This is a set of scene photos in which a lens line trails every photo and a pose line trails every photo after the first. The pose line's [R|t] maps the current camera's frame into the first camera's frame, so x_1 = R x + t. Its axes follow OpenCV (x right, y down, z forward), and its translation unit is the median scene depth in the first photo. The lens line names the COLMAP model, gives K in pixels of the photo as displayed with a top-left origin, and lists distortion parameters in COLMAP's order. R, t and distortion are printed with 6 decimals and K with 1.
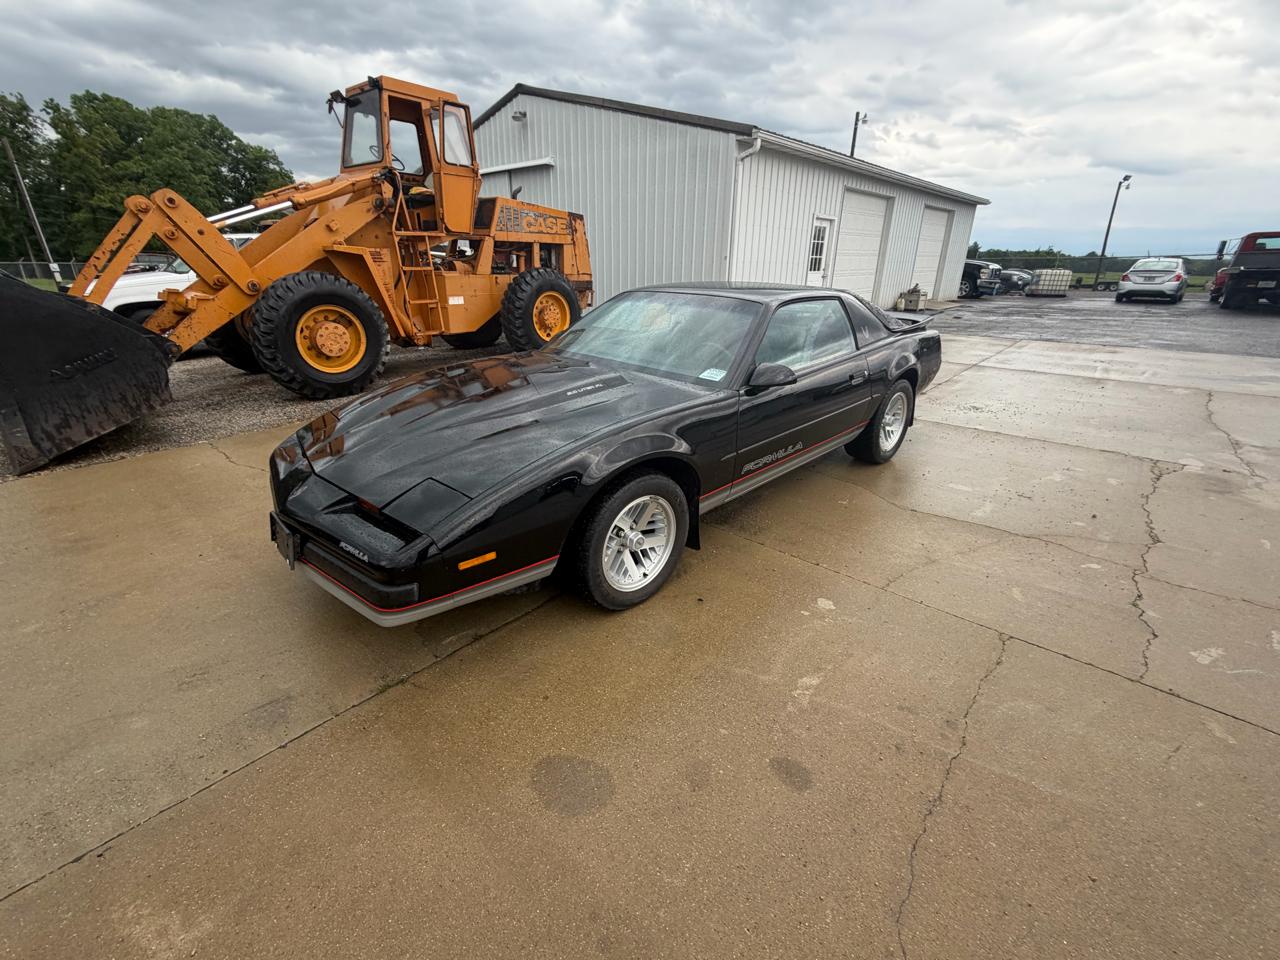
lens RADIAL K [[535.2, 0, 641.4], [0, 535.2, 478.4], [0, 0, 1]] dist [-0.001039, 0.000180]
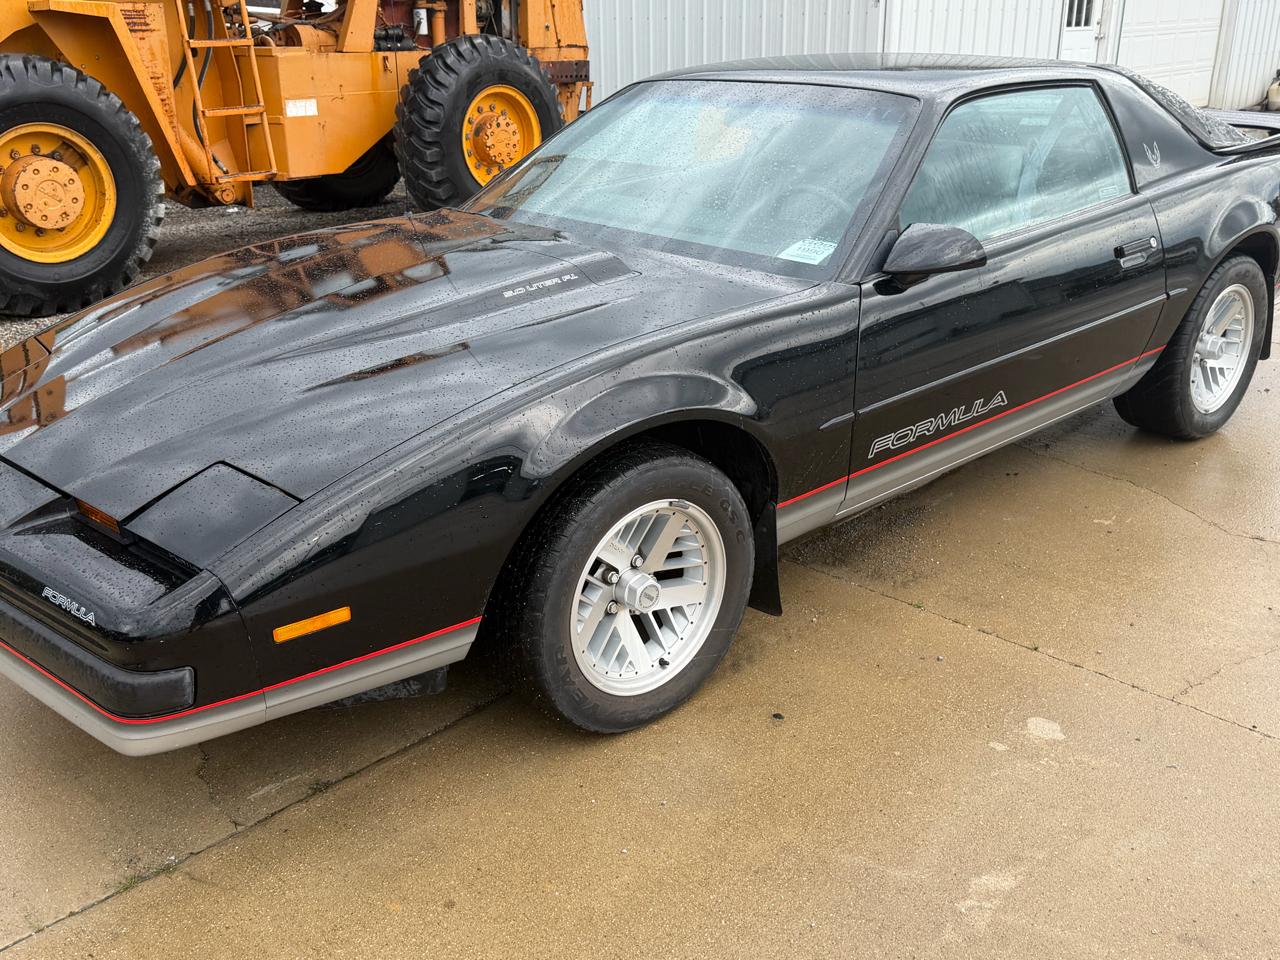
lens RADIAL K [[1138.7, 0, 639.5], [0, 1138.7, 489.2], [0, 0, 1]] dist [0.164881, -0.333812]
pose [[0.998200, -0.002769, -0.059906, 0.033202], [0.002856, 0.999995, 0.001368, 0.013718], [0.059902, -0.001537, 0.998203, -0.030720]]
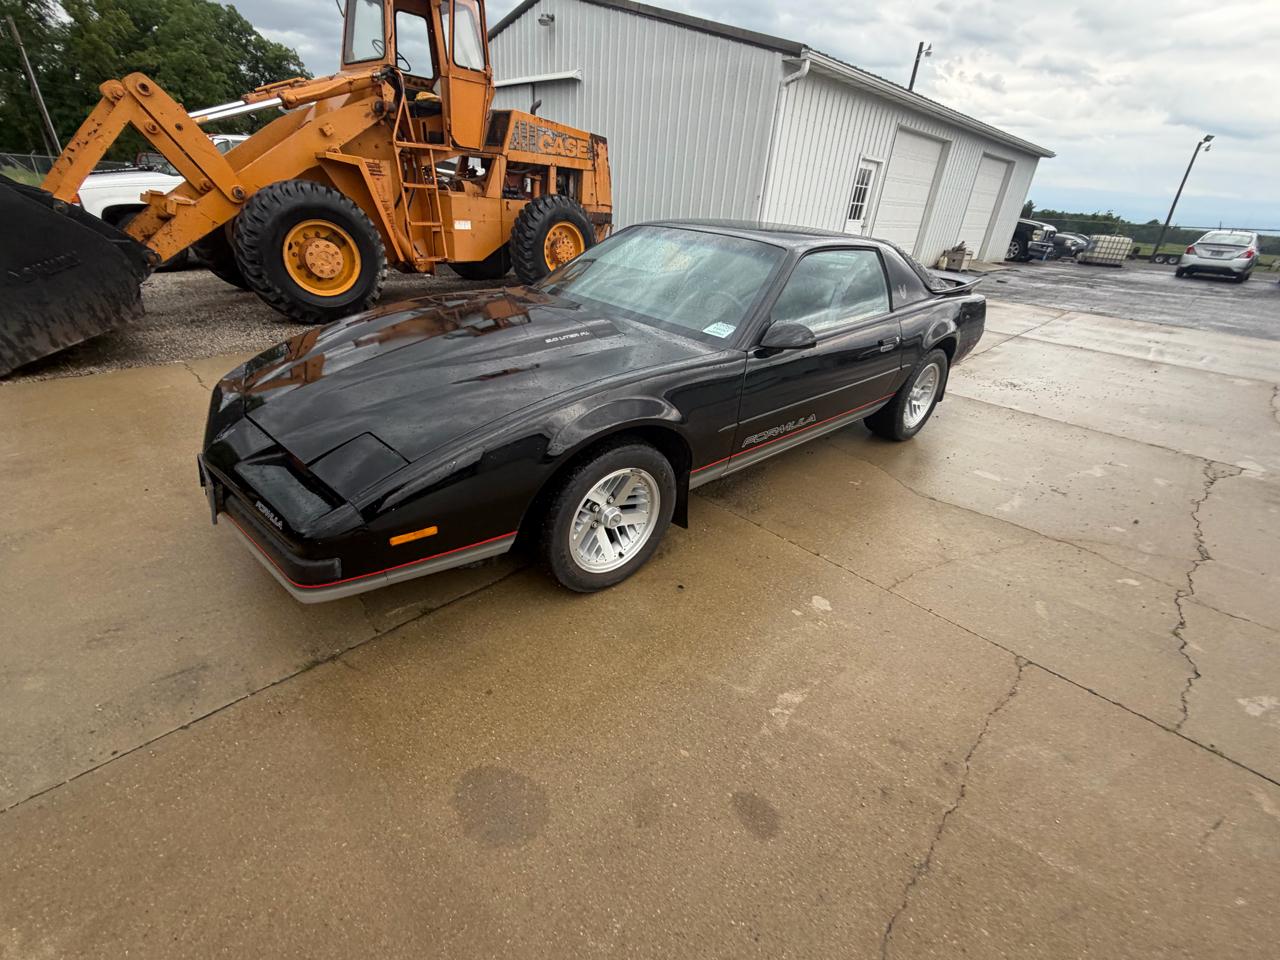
lens RADIAL K [[535.2, 0, 641.4], [0, 535.2, 478.4], [0, 0, 1]] dist [-0.001039, 0.000180]
pose [[0.996837, 0.077093, -0.019310, 0.032936], [-0.074815, 0.992246, 0.099254, -0.024815], [0.026812, -0.097496, 0.994875, 0.088361]]
